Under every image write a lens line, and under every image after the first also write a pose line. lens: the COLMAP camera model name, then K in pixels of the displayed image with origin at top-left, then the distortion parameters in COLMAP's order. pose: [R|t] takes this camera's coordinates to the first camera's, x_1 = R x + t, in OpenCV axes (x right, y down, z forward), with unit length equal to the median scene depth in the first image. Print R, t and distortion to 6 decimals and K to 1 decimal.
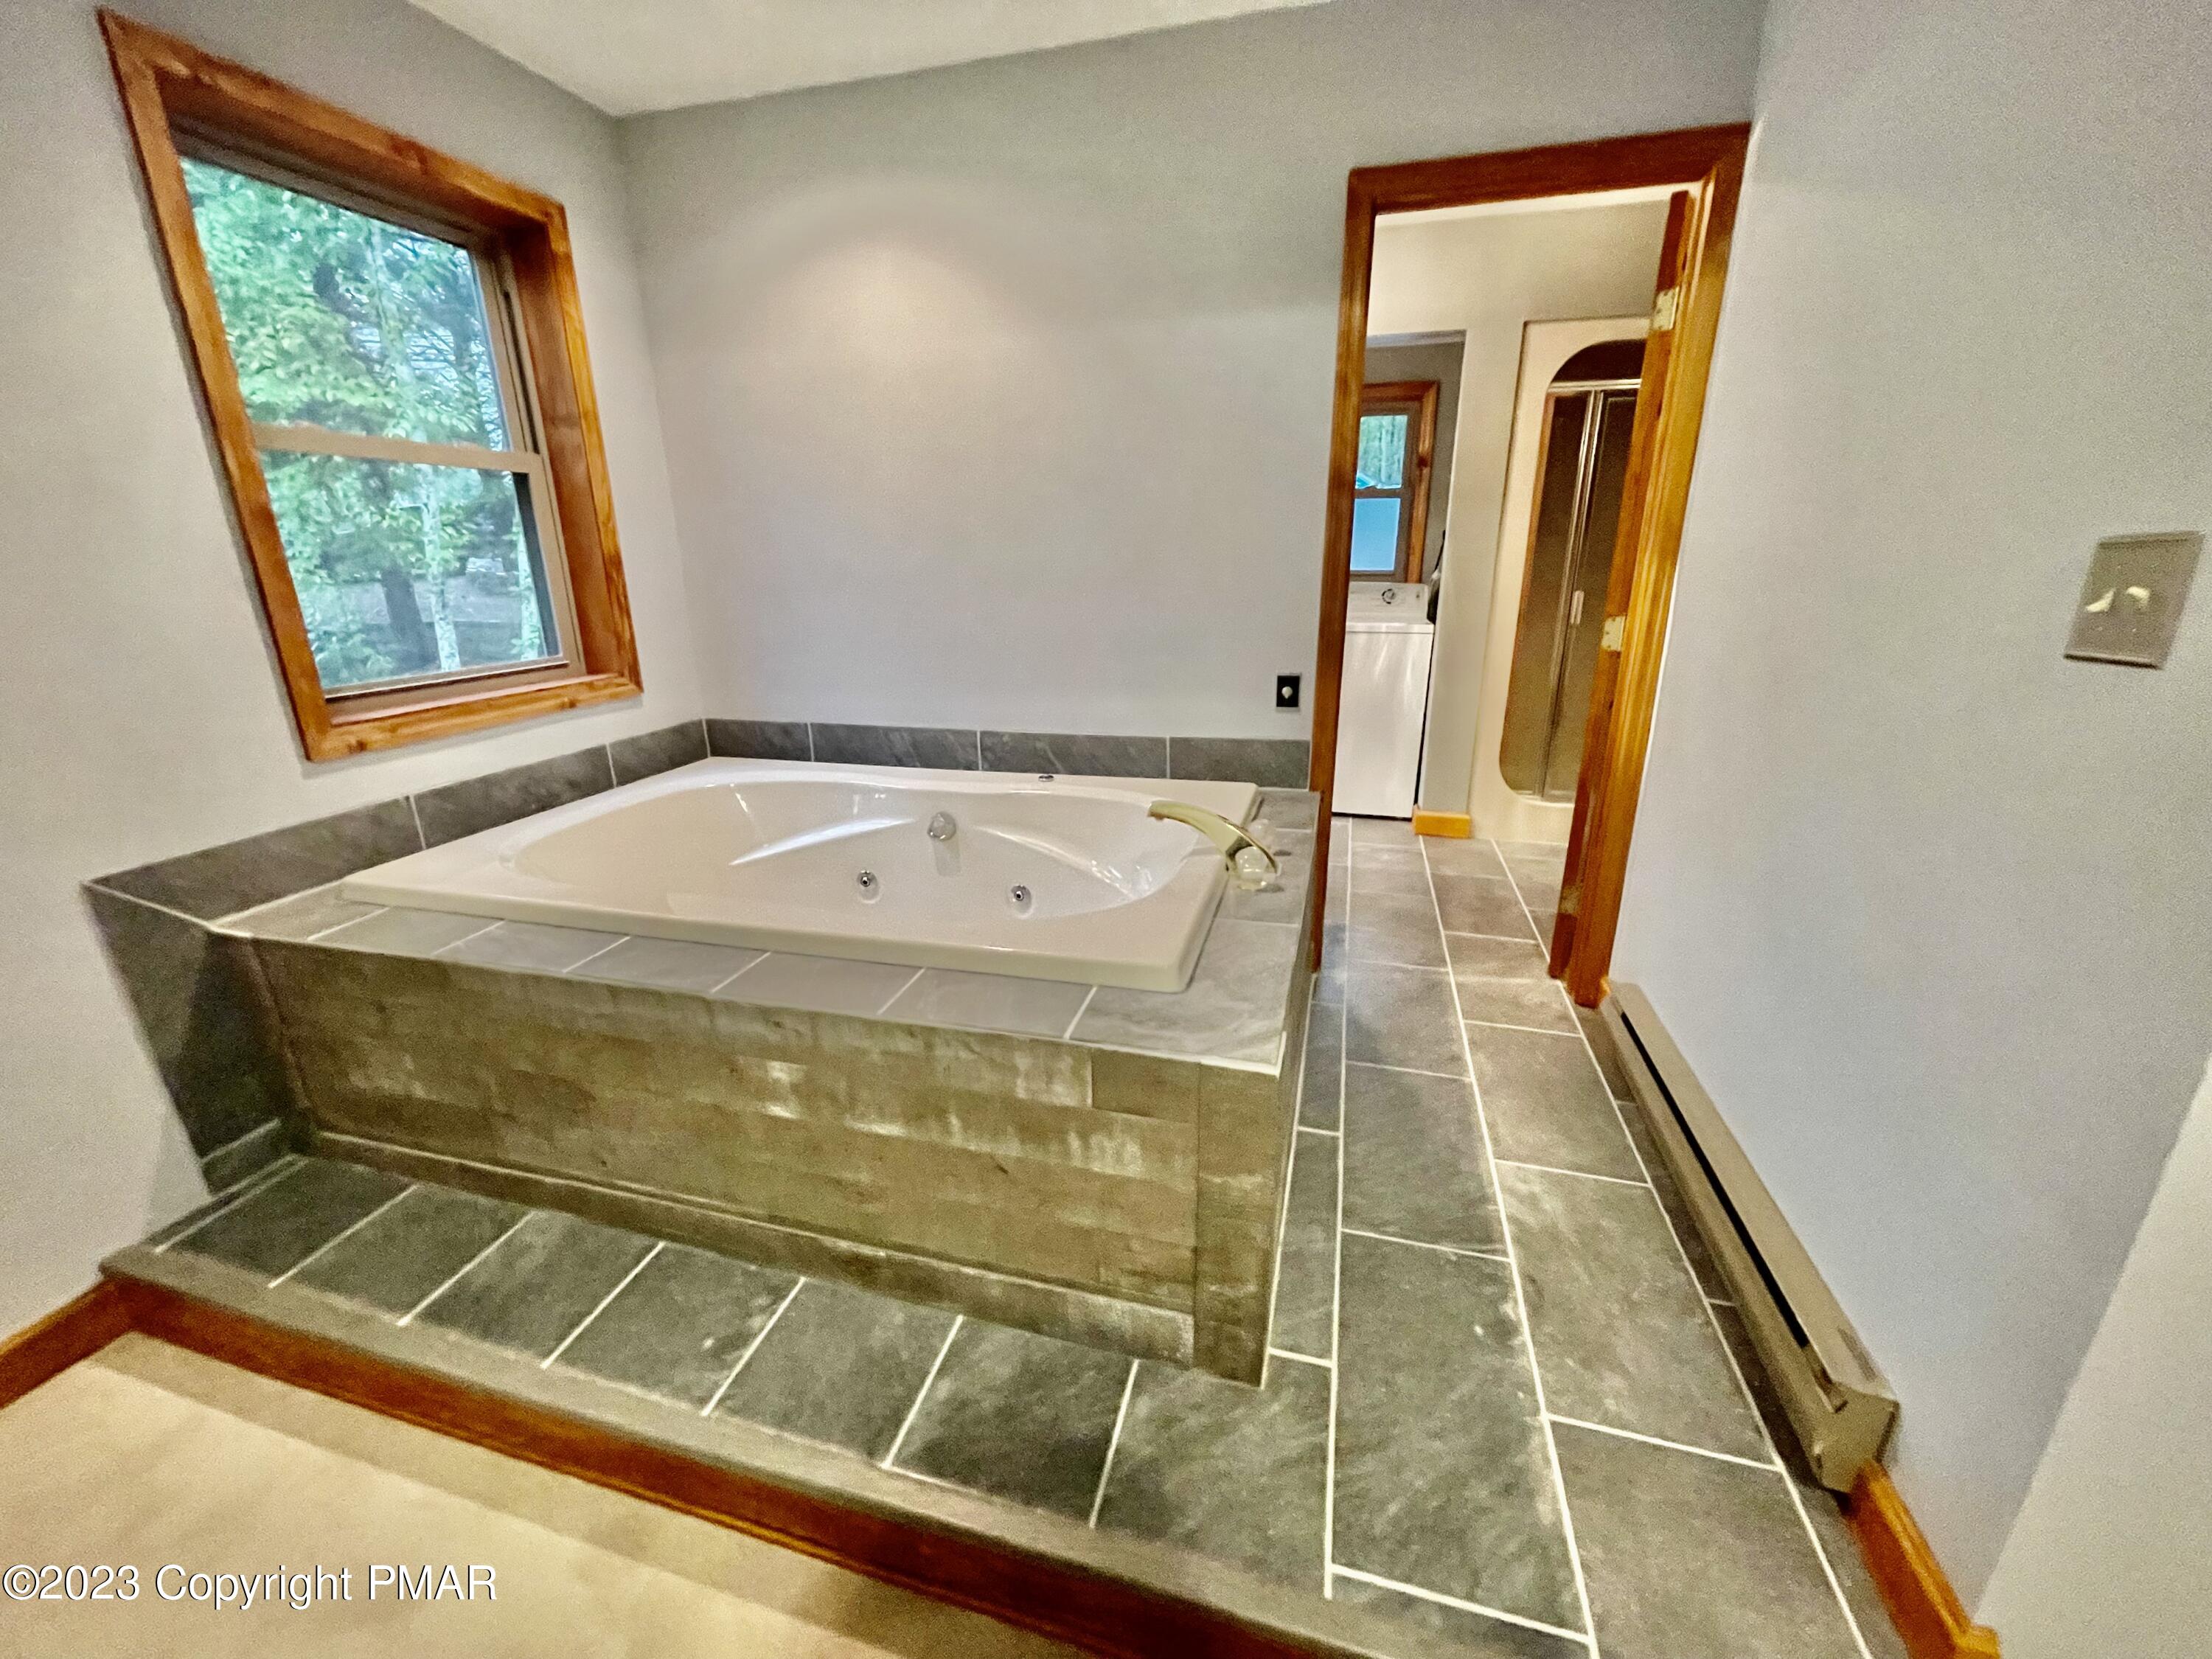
lens RADIAL K [[893.9, 0, 1097.6], [0, 893.9, 831.3], [0, 0, 1]] dist [-0.000662, 0.000210]
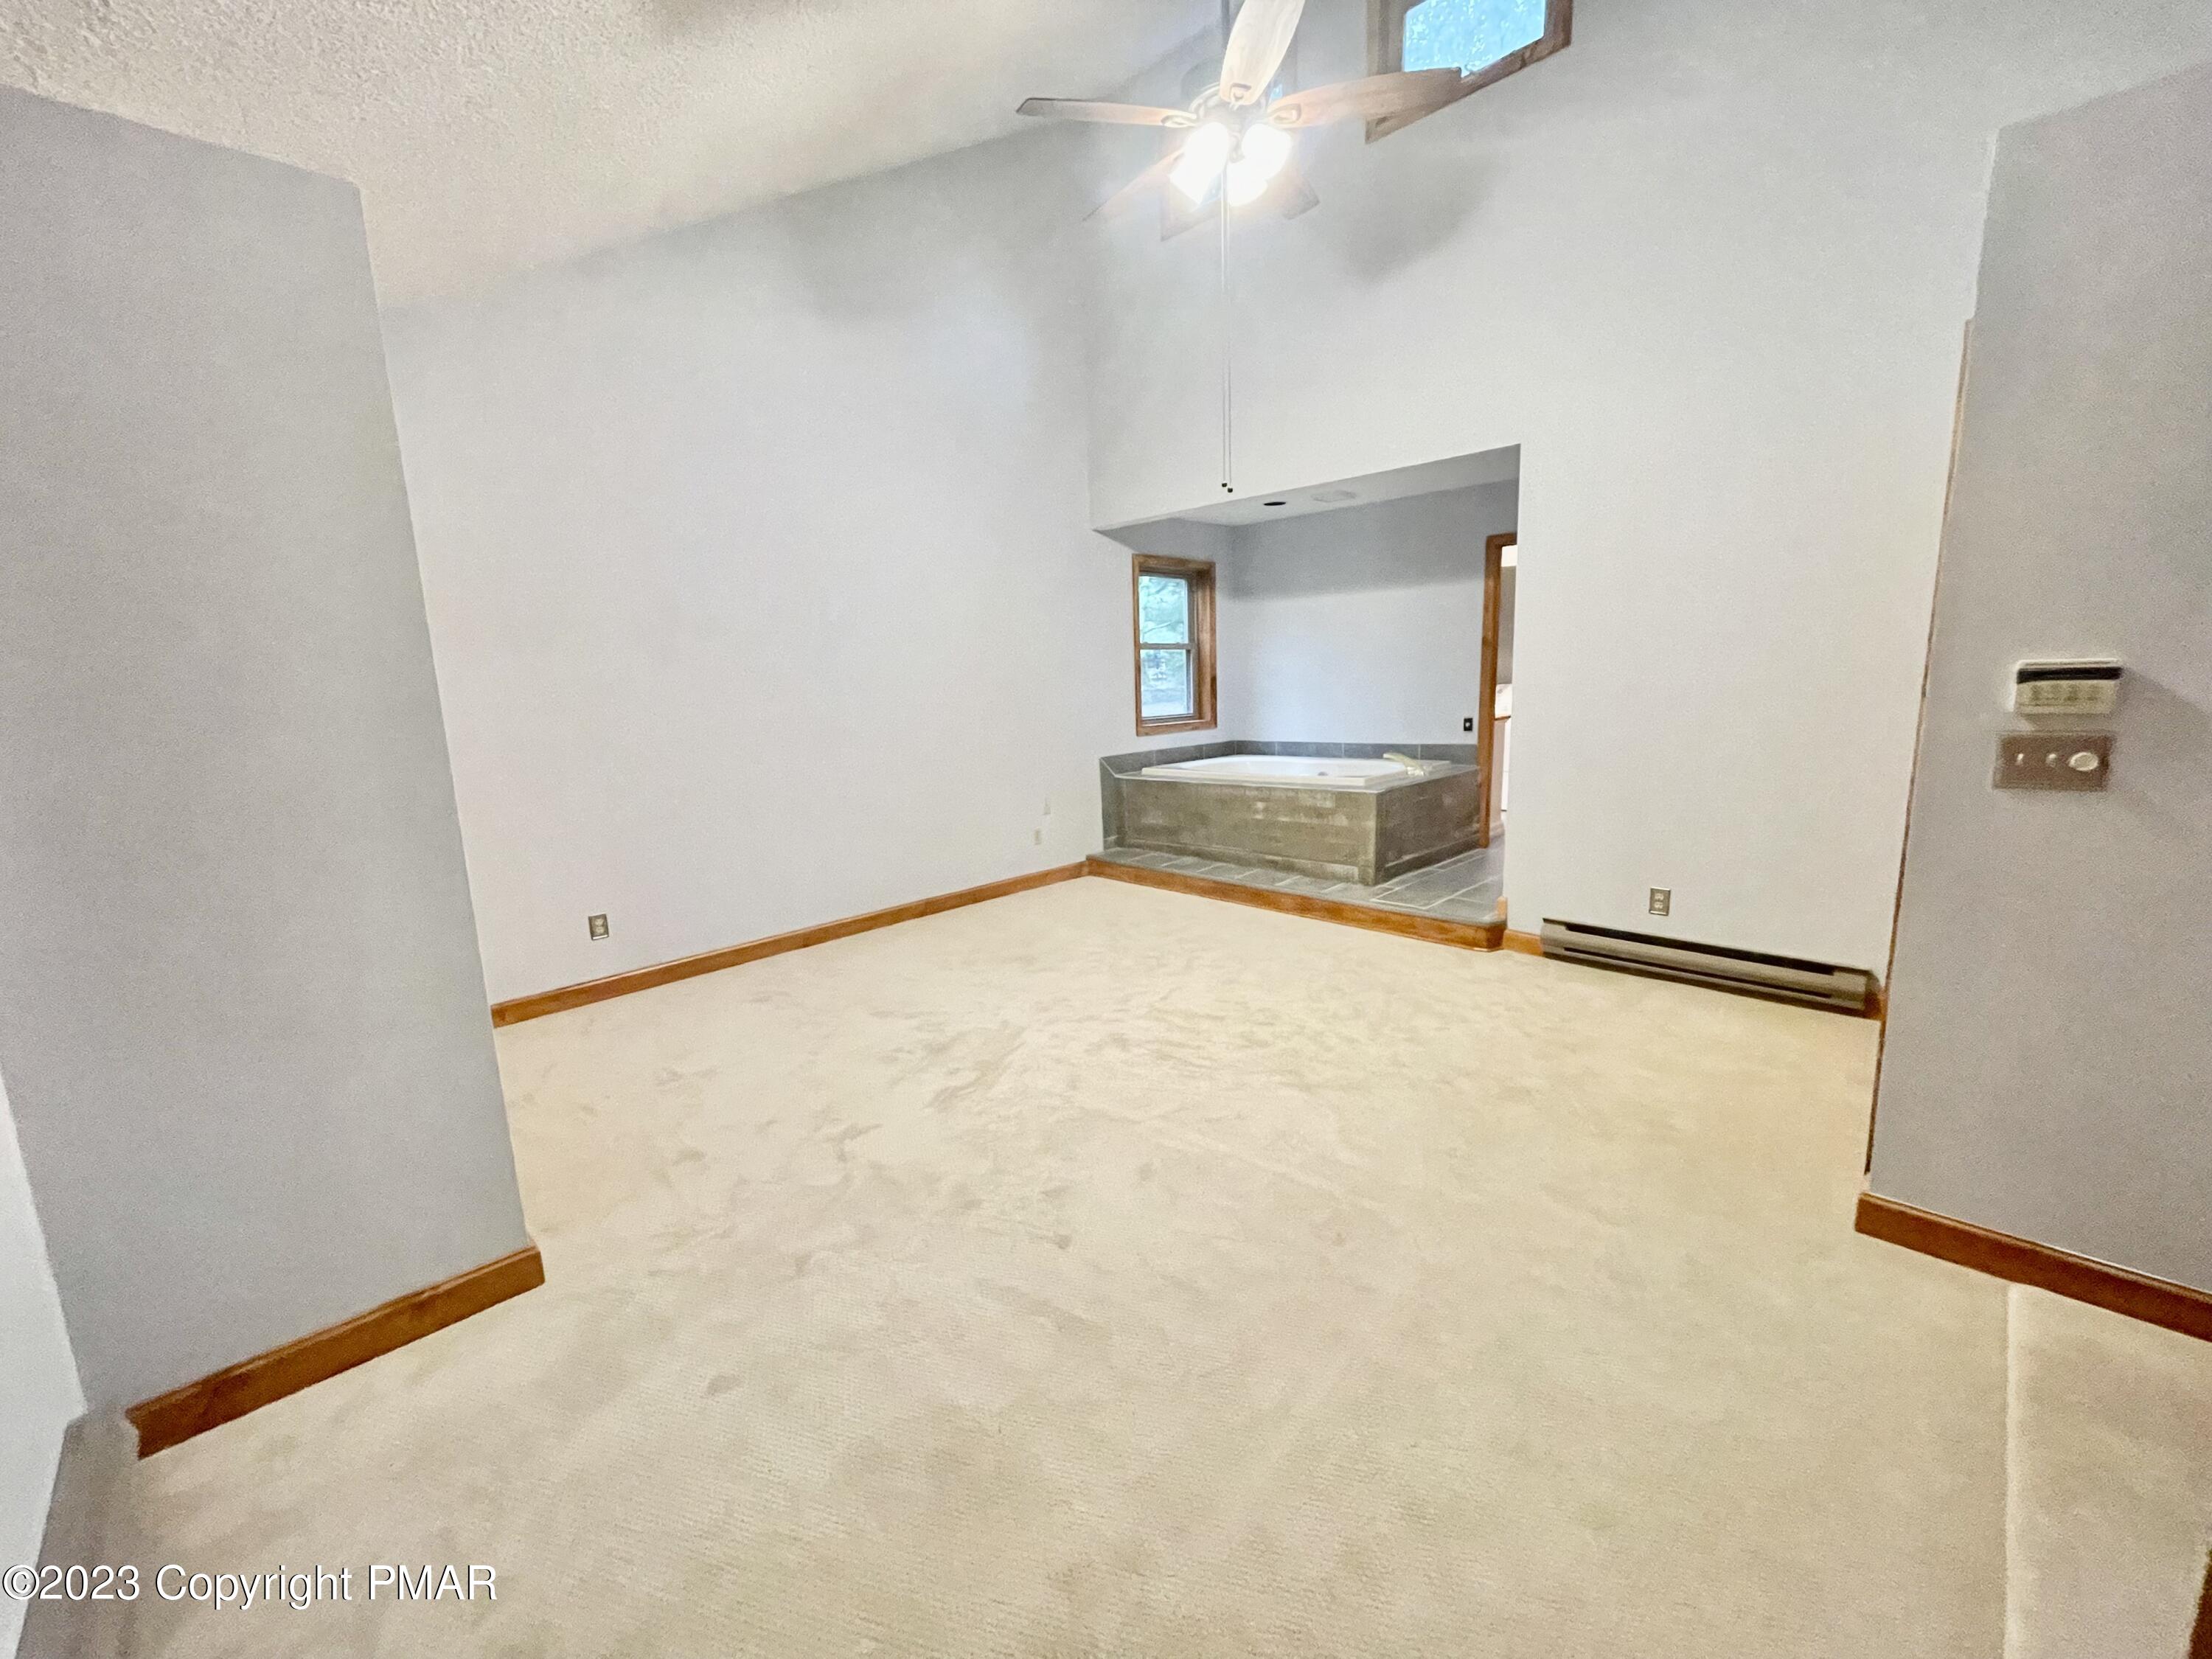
lens RADIAL K [[893.9, 0, 1104.1], [0, 893.9, 827.3], [0, 0, 1]] dist [-0.000662, 0.000210]
pose [[0.874023, 0.061025, -0.482038, 0.815256], [-0.122284, 0.987776, -0.096673, 0.724683], [0.470246, 0.143440, 0.870801, -2.350165]]
